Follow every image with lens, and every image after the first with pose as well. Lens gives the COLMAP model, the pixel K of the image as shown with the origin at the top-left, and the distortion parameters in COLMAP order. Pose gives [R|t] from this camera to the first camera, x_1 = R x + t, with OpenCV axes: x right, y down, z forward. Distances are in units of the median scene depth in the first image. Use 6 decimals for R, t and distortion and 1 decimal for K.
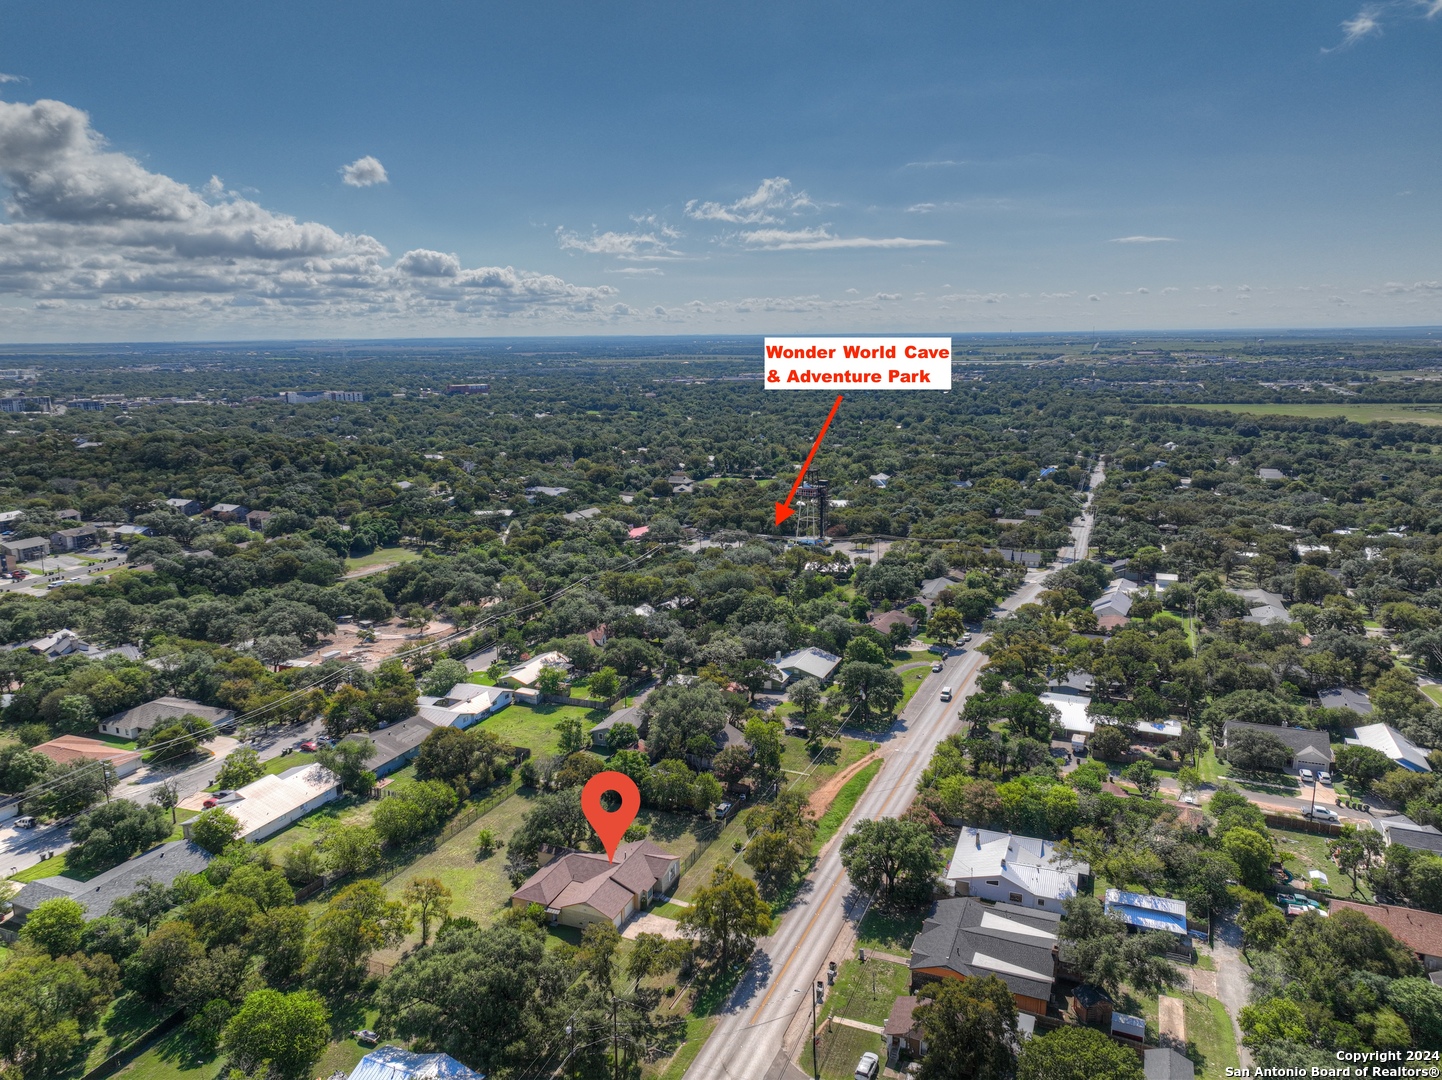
lens RADIAL K [[1013.4, 0, 721.0], [0, 1013.4, 540.0], [0, 0, 1]] dist [-0.002256, 0.018896]
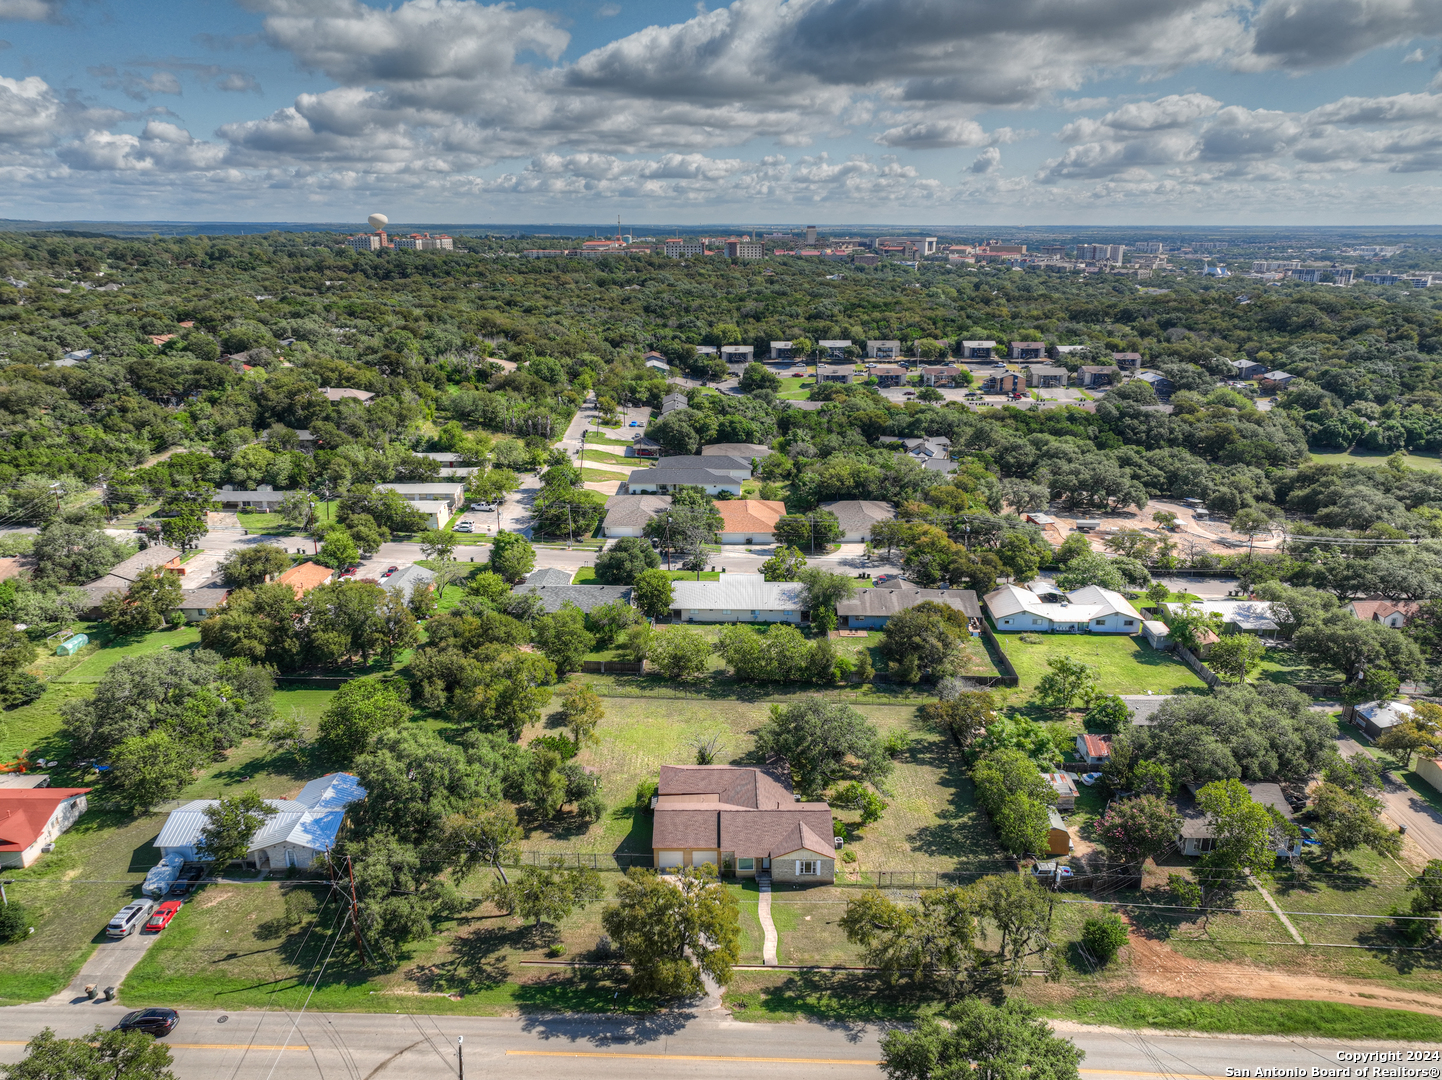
lens RADIAL K [[1013.4, 0, 721.0], [0, 1013.4, 540.0], [0, 0, 1]] dist [-0.002256, 0.018896]
pose [[0.372227, 0.290043, -0.881659, 0.367419], [-0.192226, 0.953413, 0.232492, -0.017104], [0.908018, 0.082938, 0.410640, 0.529183]]
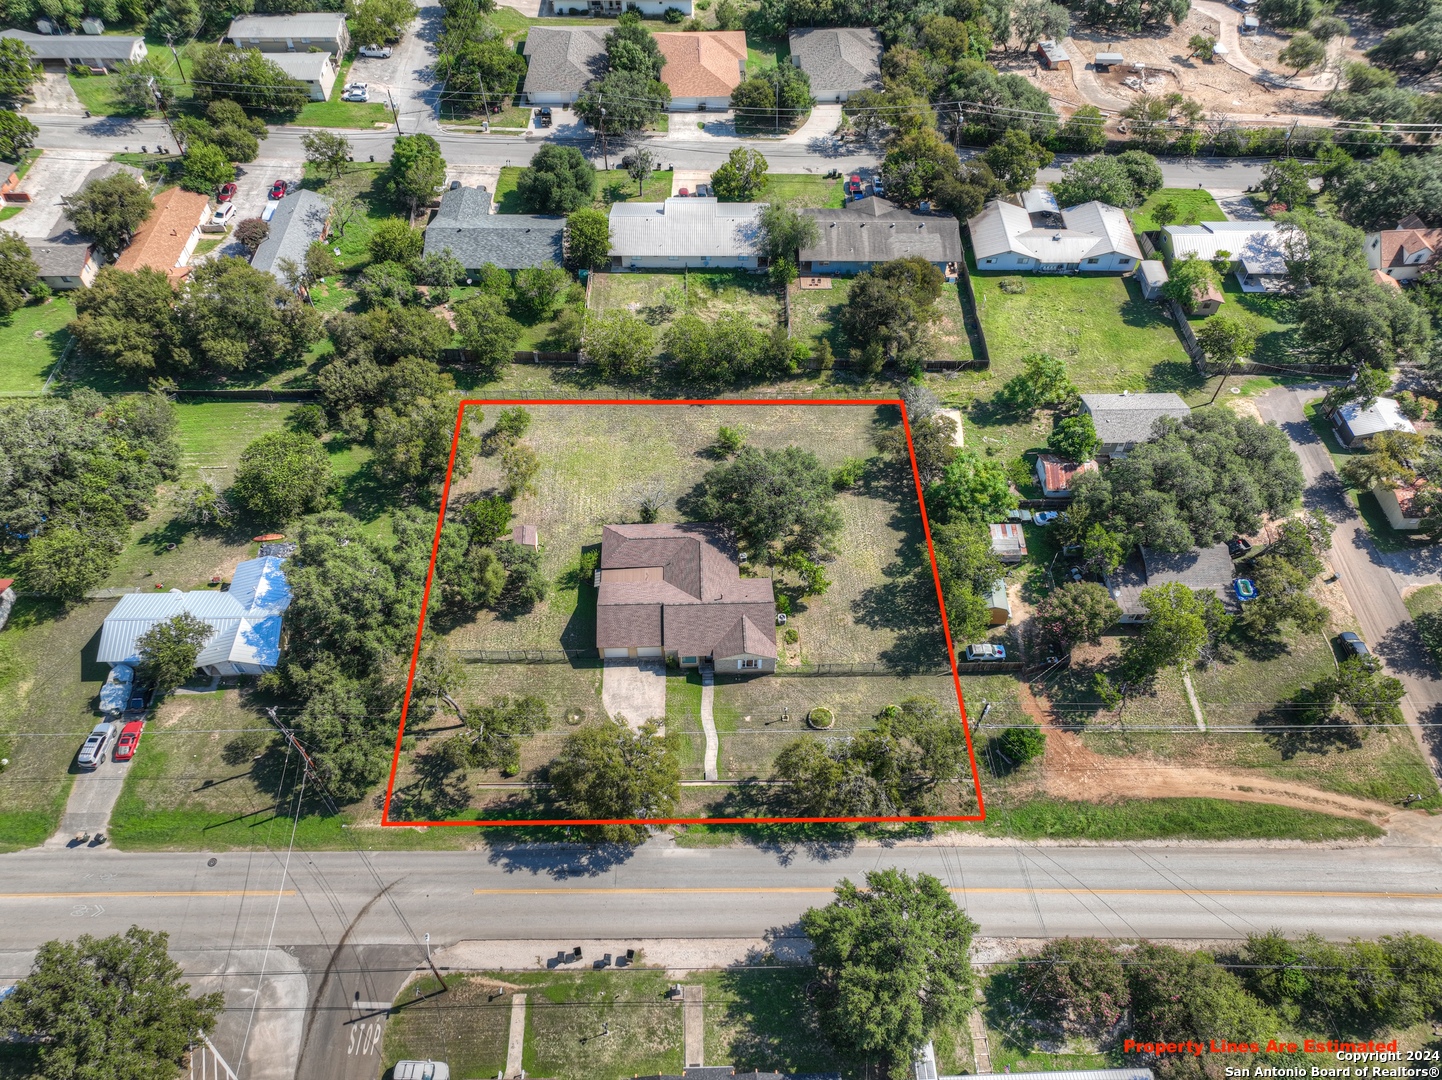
lens RADIAL K [[1013.4, 0, 721.0], [0, 1013.4, 540.0], [0, 0, 1]] dist [-0.002256, 0.018896]
pose [[0.400055, 0.723897, -0.562075, 0.216235], [-0.192322, 0.665944, 0.720785, -0.175078], [0.896085, -0.180254, 0.405636, 0.580382]]
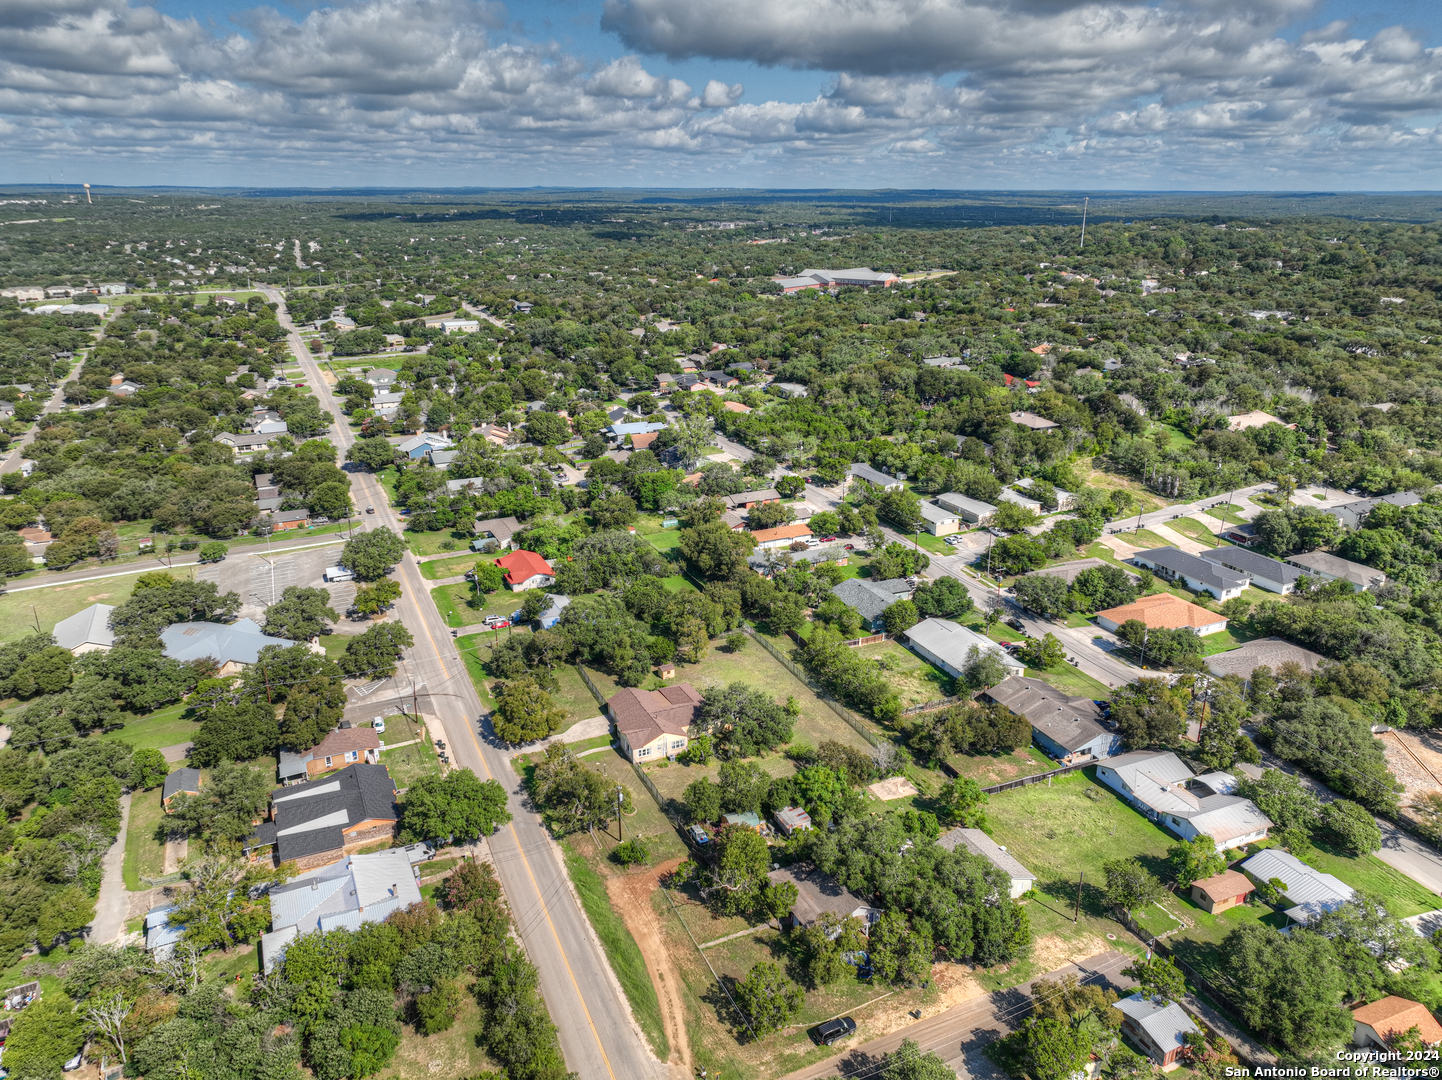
lens RADIAL K [[1013.4, 0, 721.0], [0, 1013.4, 540.0], [0, 0, 1]] dist [-0.002256, 0.018896]
pose [[-0.678012, 0.251522, -0.690678, 0.485591], [-0.140614, 0.877898, 0.457736, -0.327302], [0.721476, 0.407469, -0.559858, 1.299459]]
